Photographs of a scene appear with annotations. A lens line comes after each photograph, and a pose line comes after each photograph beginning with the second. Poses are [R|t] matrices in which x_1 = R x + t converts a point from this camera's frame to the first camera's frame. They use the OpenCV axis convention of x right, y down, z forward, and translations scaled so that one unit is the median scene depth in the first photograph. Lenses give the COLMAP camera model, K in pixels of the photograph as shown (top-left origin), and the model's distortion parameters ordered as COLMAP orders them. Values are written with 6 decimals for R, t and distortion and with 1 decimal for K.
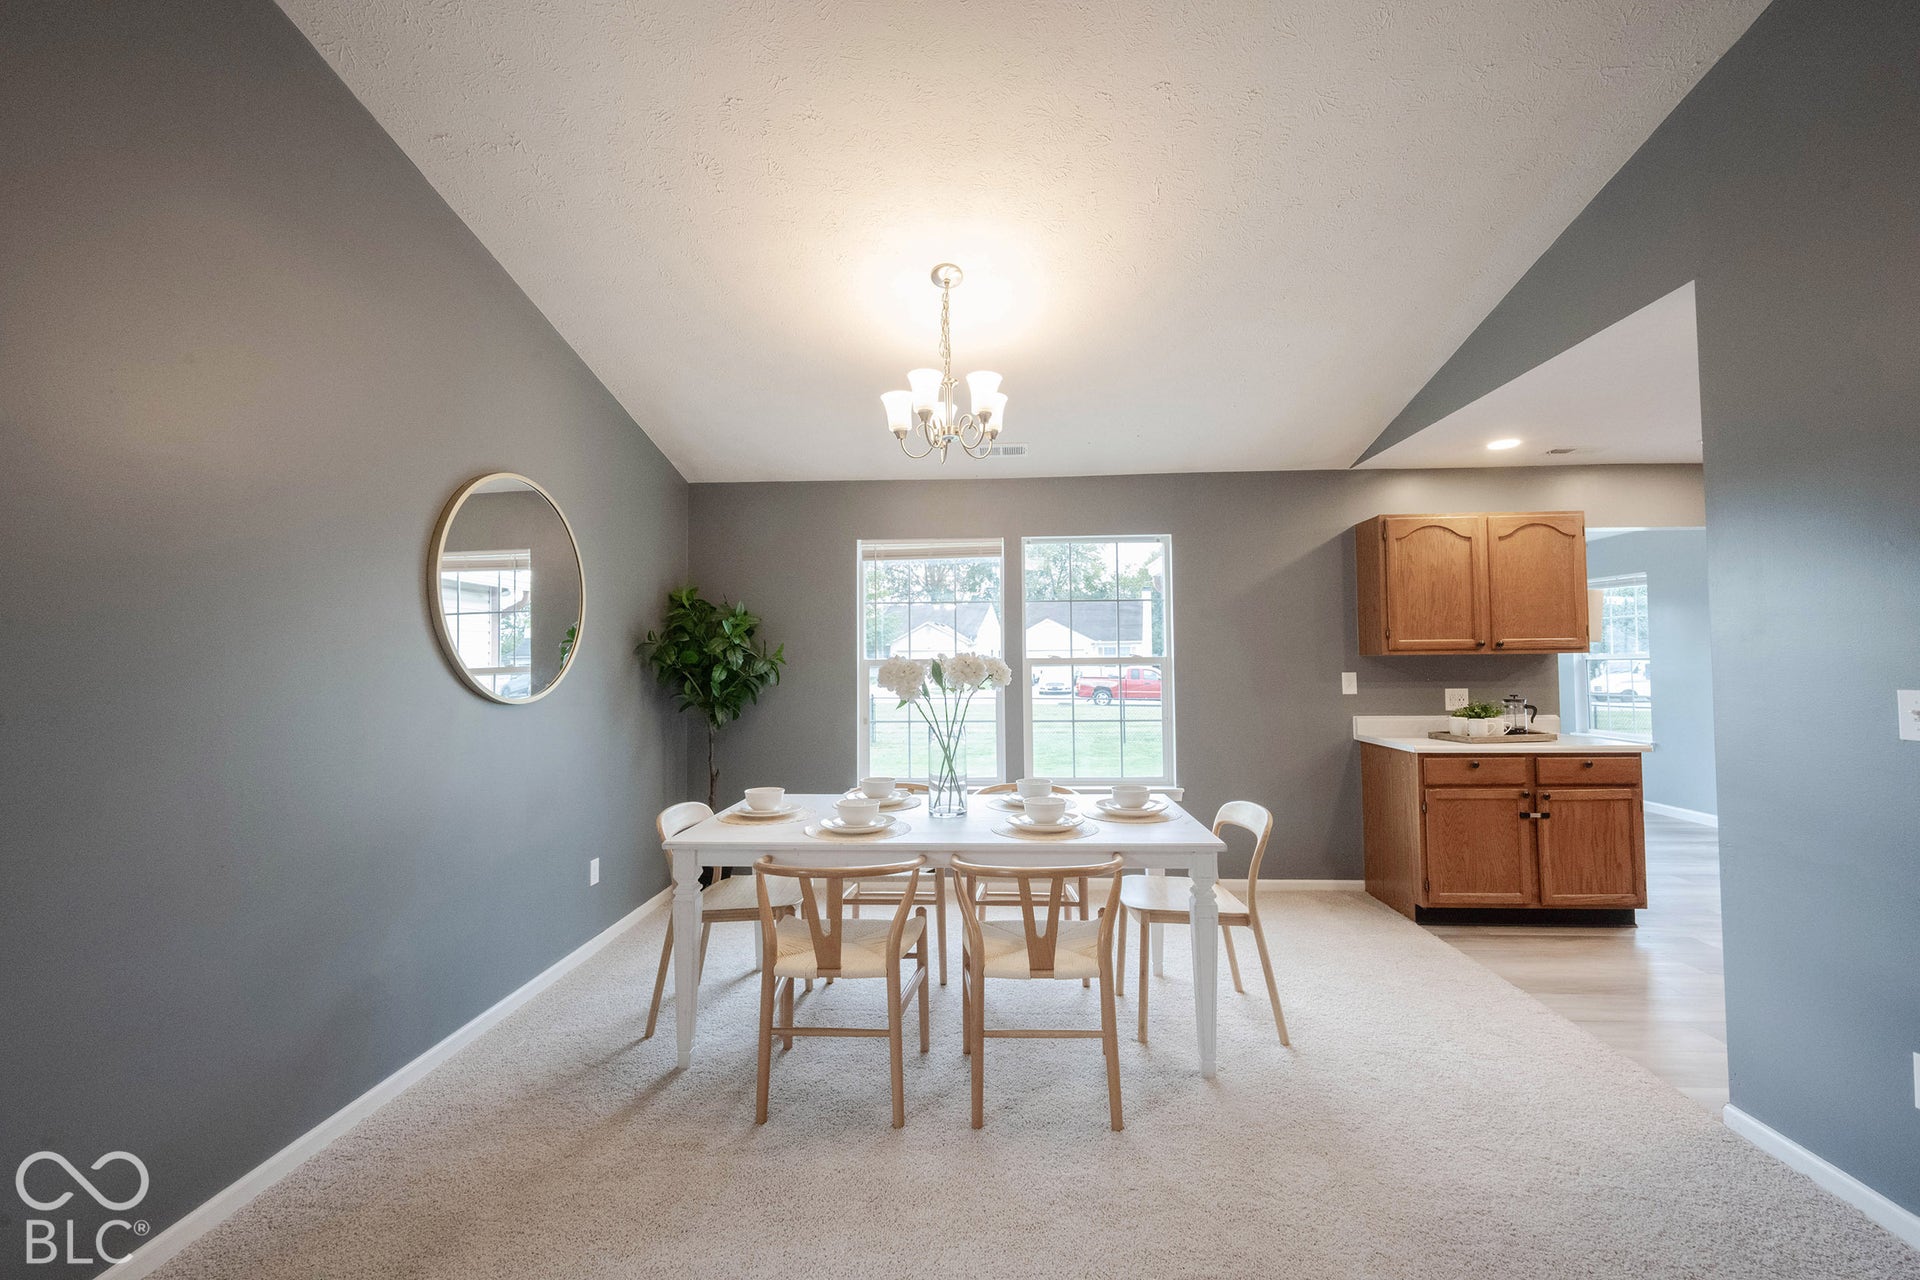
lens RADIAL K [[755.7, 0, 967.1], [0, 755.7, 637.3], [0, 0, 1]] dist [-0.000337, 0.000077]
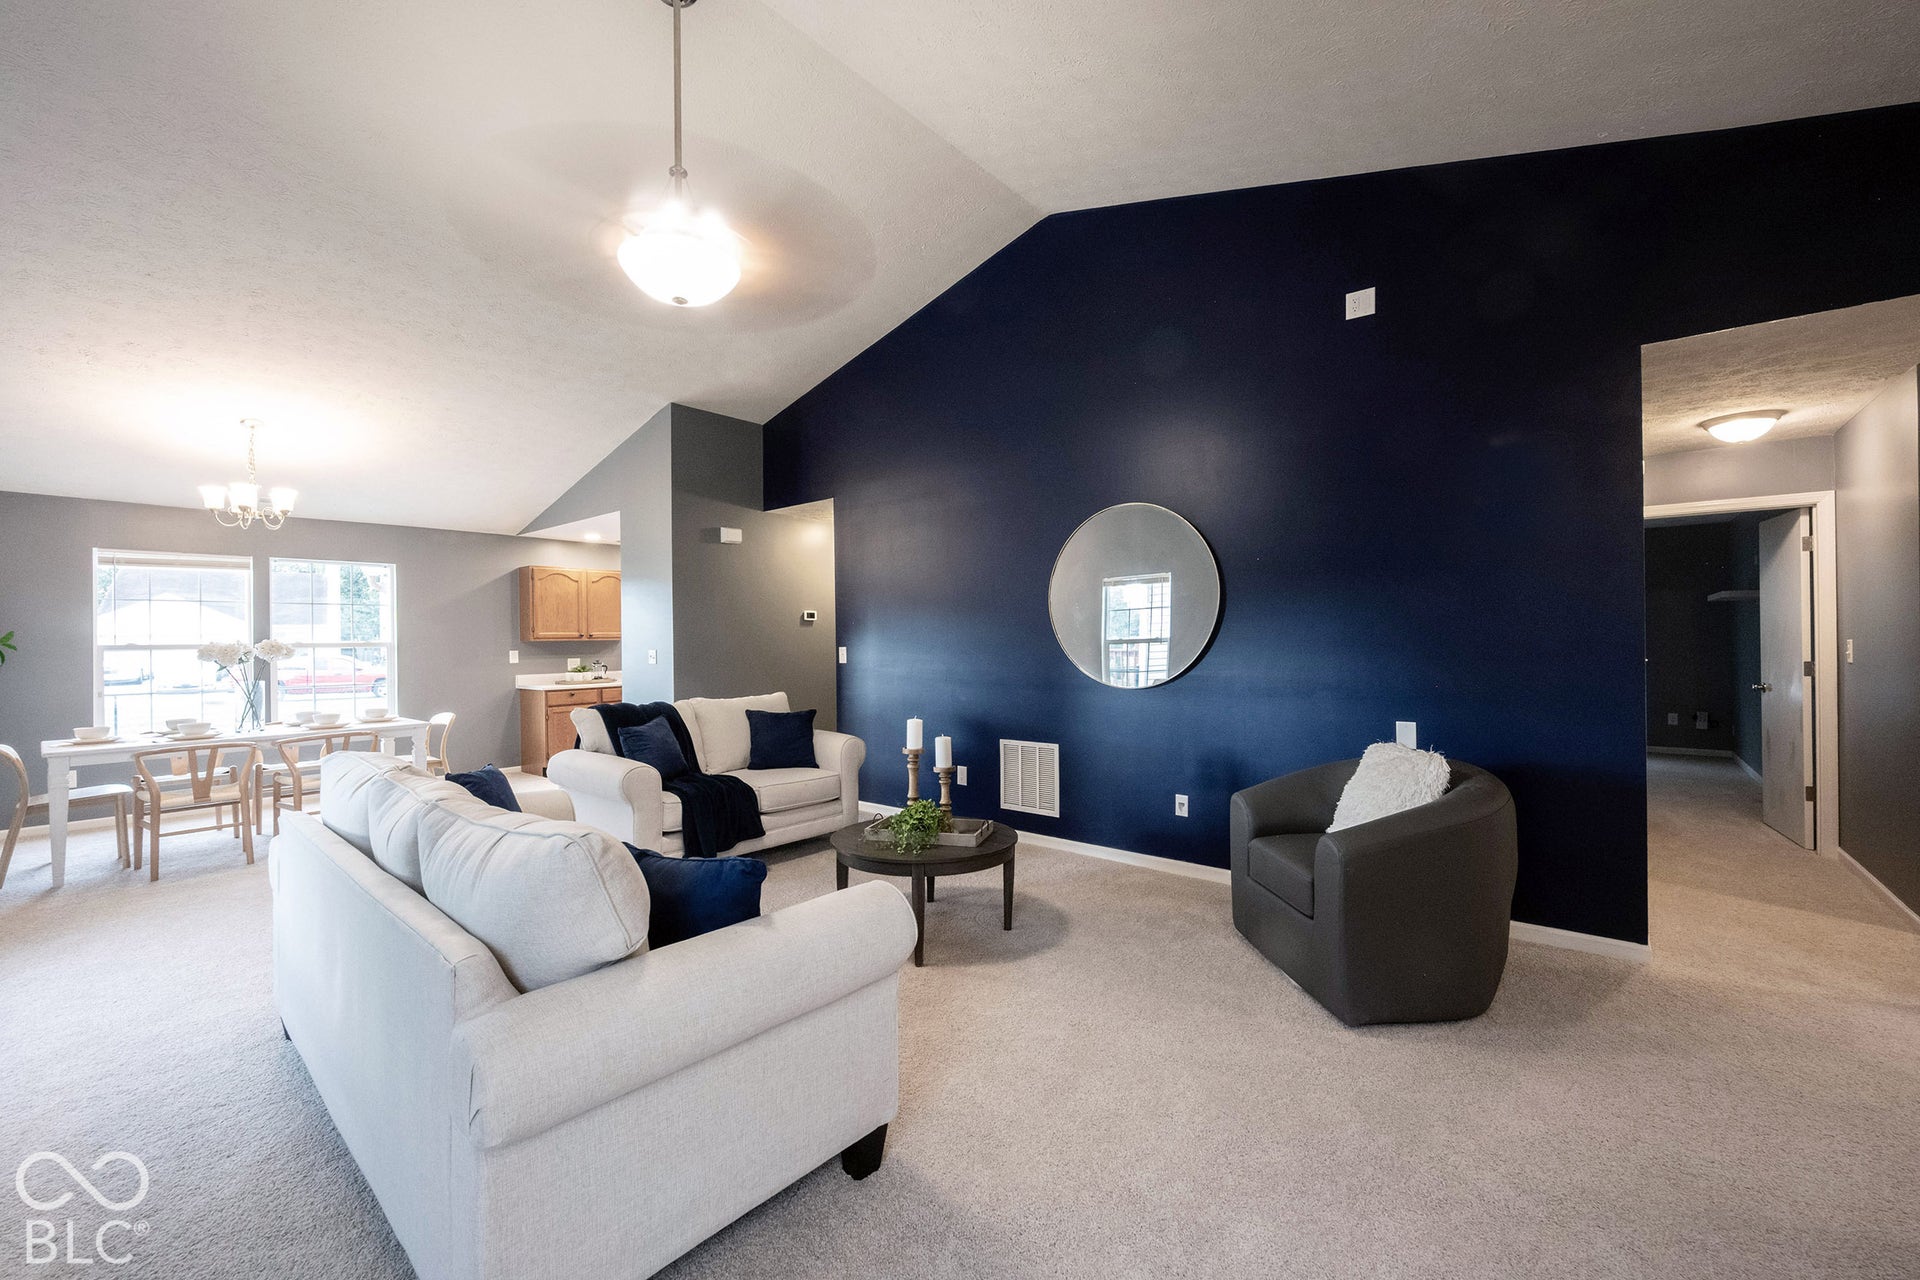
lens RADIAL K [[755.7, 0, 946.1], [0, 755.7, 630.4], [0, 0, 1]] dist [-0.000337, 0.000077]
pose [[0.608133, 0.009697, 0.793776, -0.311209], [-0.018596, 0.999825, 0.002033, -0.025317], [-0.793618, -0.015998, 0.608207, -0.960770]]
